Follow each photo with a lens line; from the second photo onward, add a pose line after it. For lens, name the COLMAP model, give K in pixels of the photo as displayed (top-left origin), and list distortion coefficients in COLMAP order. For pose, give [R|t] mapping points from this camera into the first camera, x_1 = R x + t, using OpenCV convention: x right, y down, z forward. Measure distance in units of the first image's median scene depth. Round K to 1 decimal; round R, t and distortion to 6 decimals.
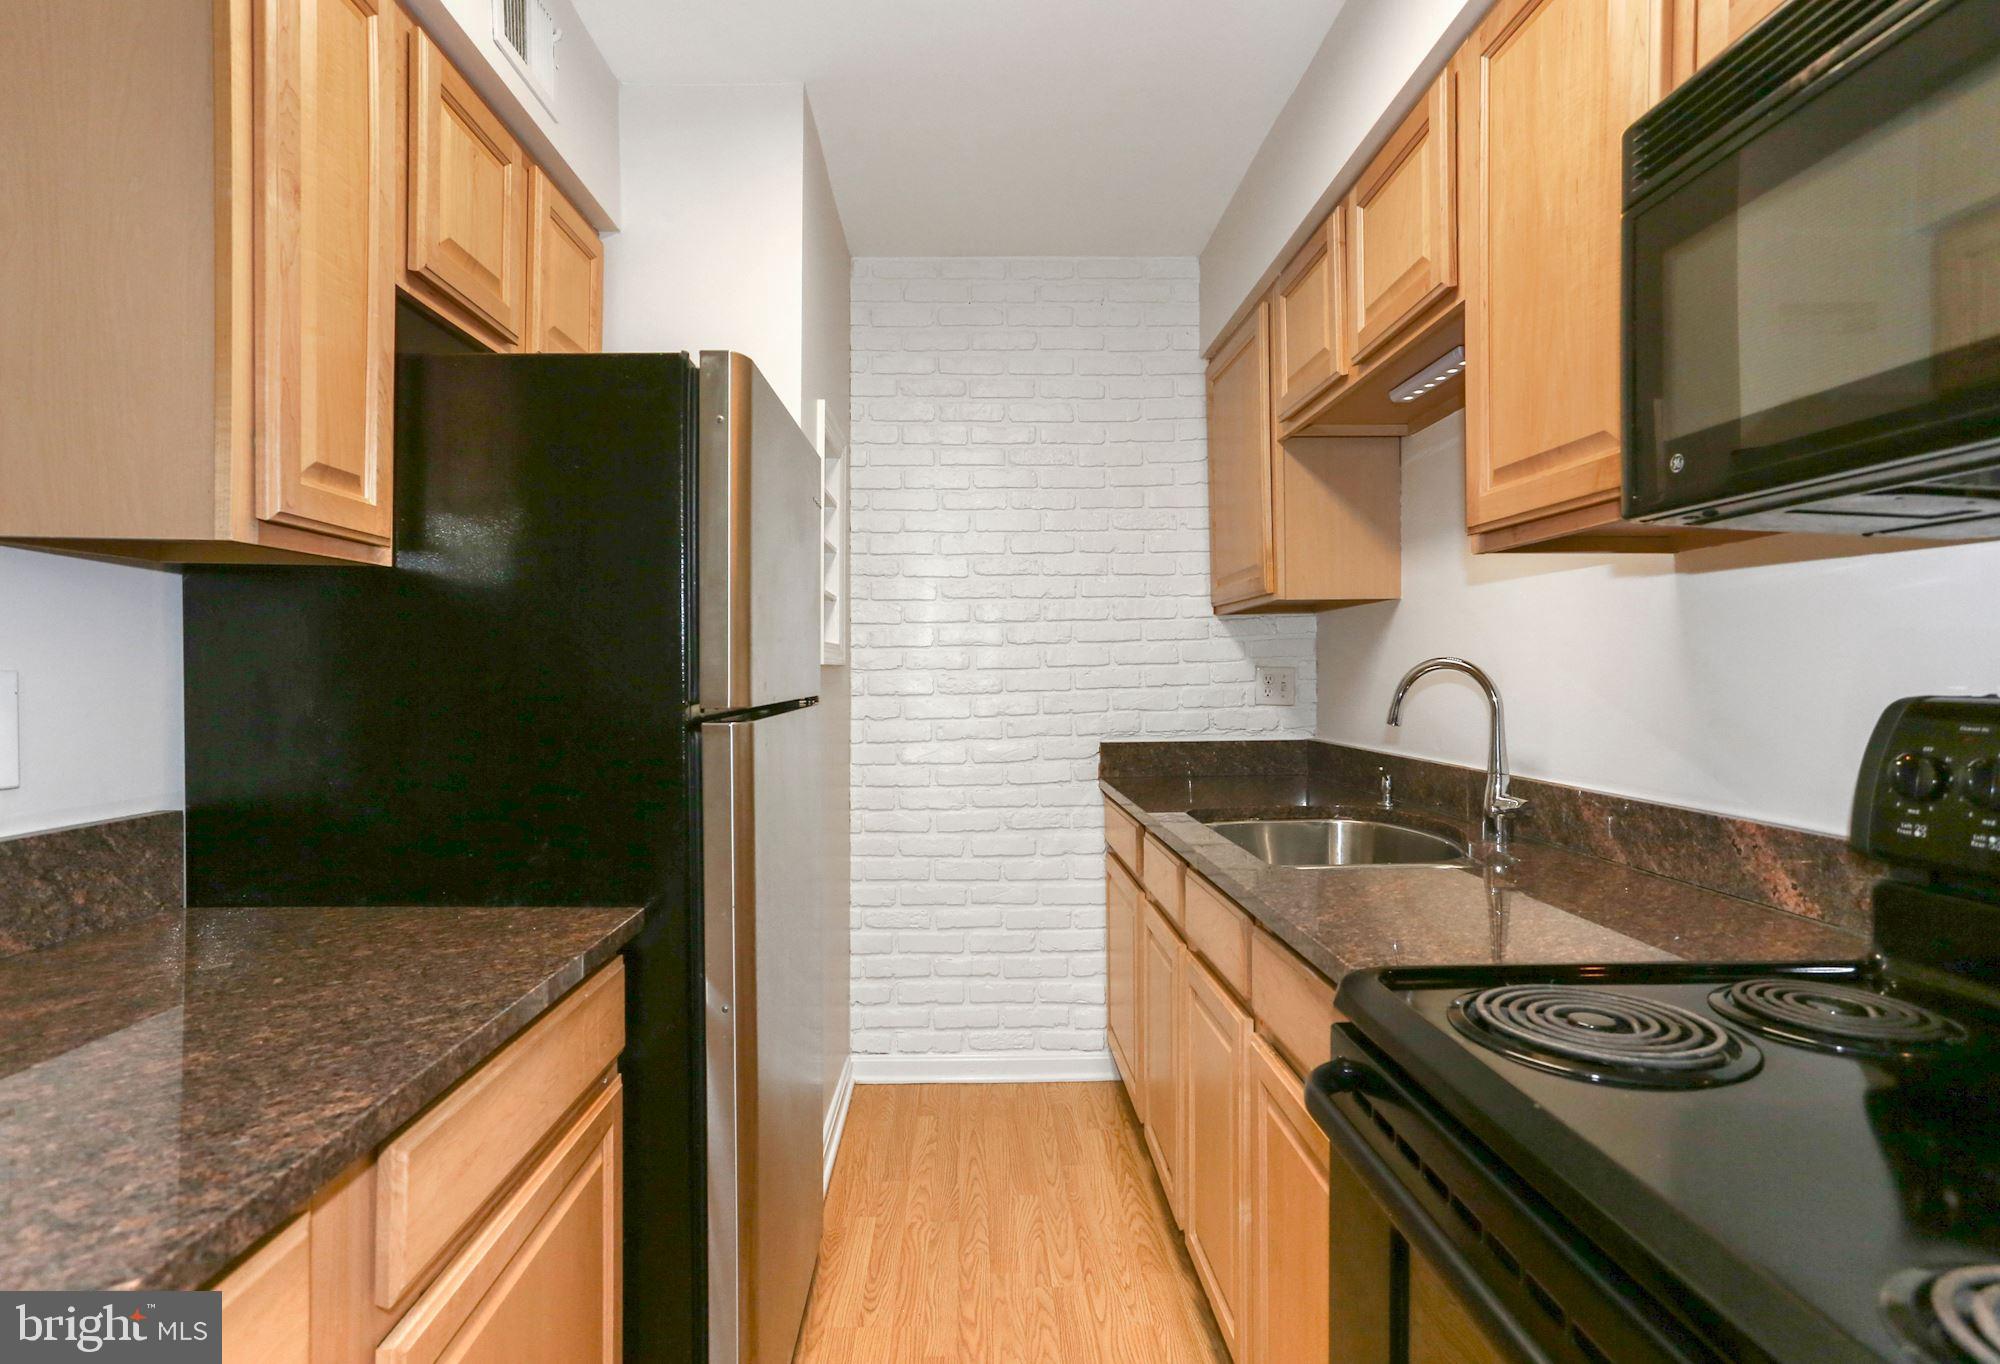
lens RADIAL K [[1032.3, 0, 996.6], [0, 1032.3, 679.9], [0, 0, 1]] dist [-0.013337, 0.006615]
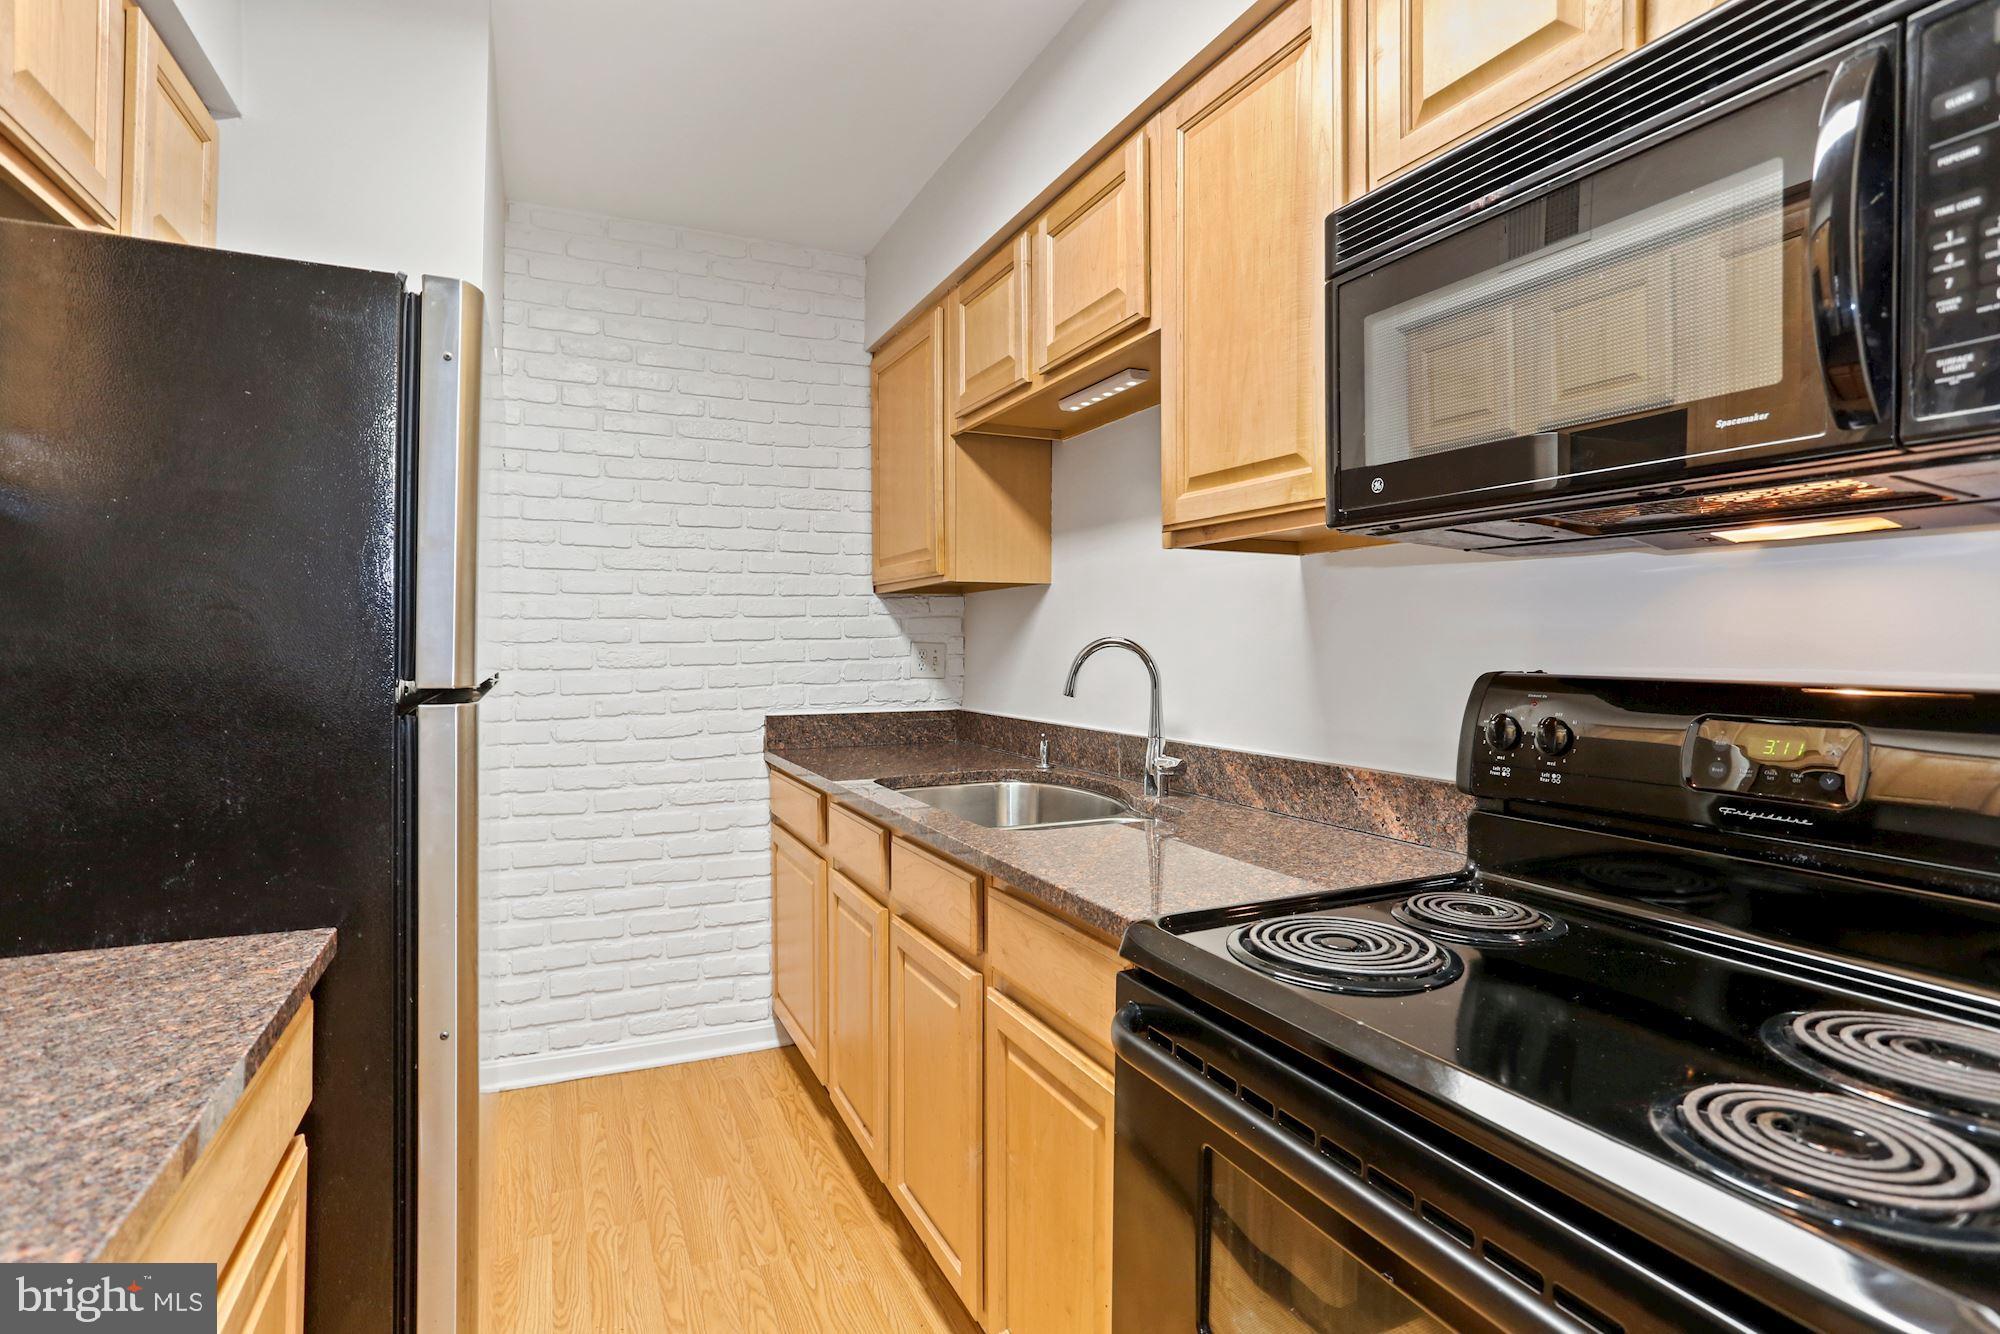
lens RADIAL K [[969.2, 0, 983.2], [0, 969.2, 640.7], [0, 0, 1]] dist [-0.027611, 0.015018]
pose [[0.920997, 0.009535, 0.389453, -0.117624], [-0.004837, 0.999903, -0.013041, -0.002740], [-0.389540, 0.010127, 0.920954, 0.057555]]
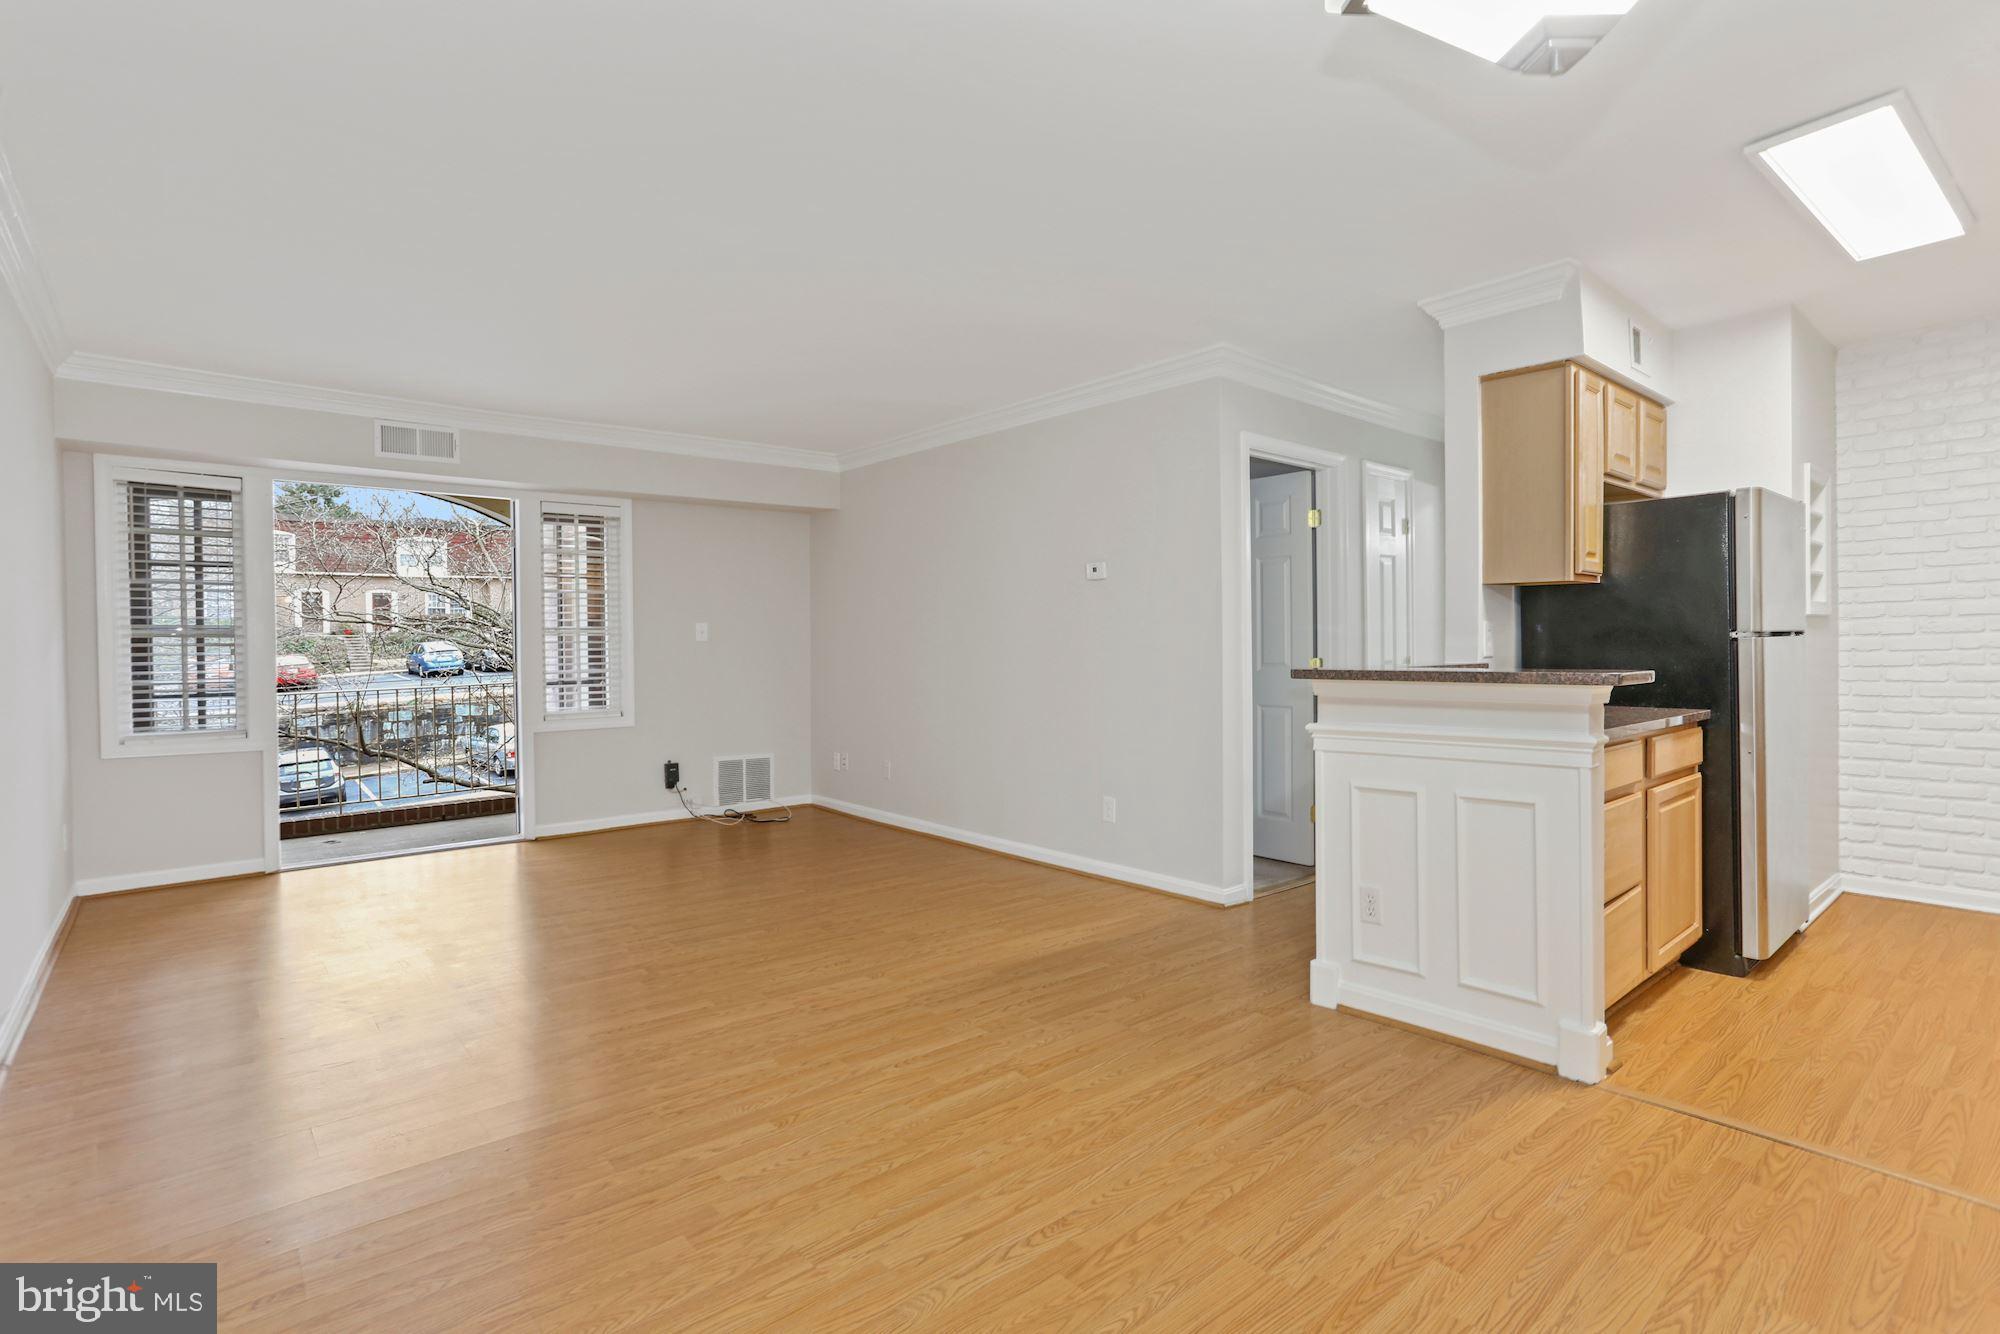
lens RADIAL K [[969.2, 0, 981.1], [0, 969.2, 656.9], [0, 0, 1]] dist [-0.027611, 0.015018]
pose [[0.616542, 0.000791, -0.787321, 0.291949], [0.008898, 0.999929, 0.007972, 0.037792], [0.787272, -0.011920, 0.616491, -1.330724]]
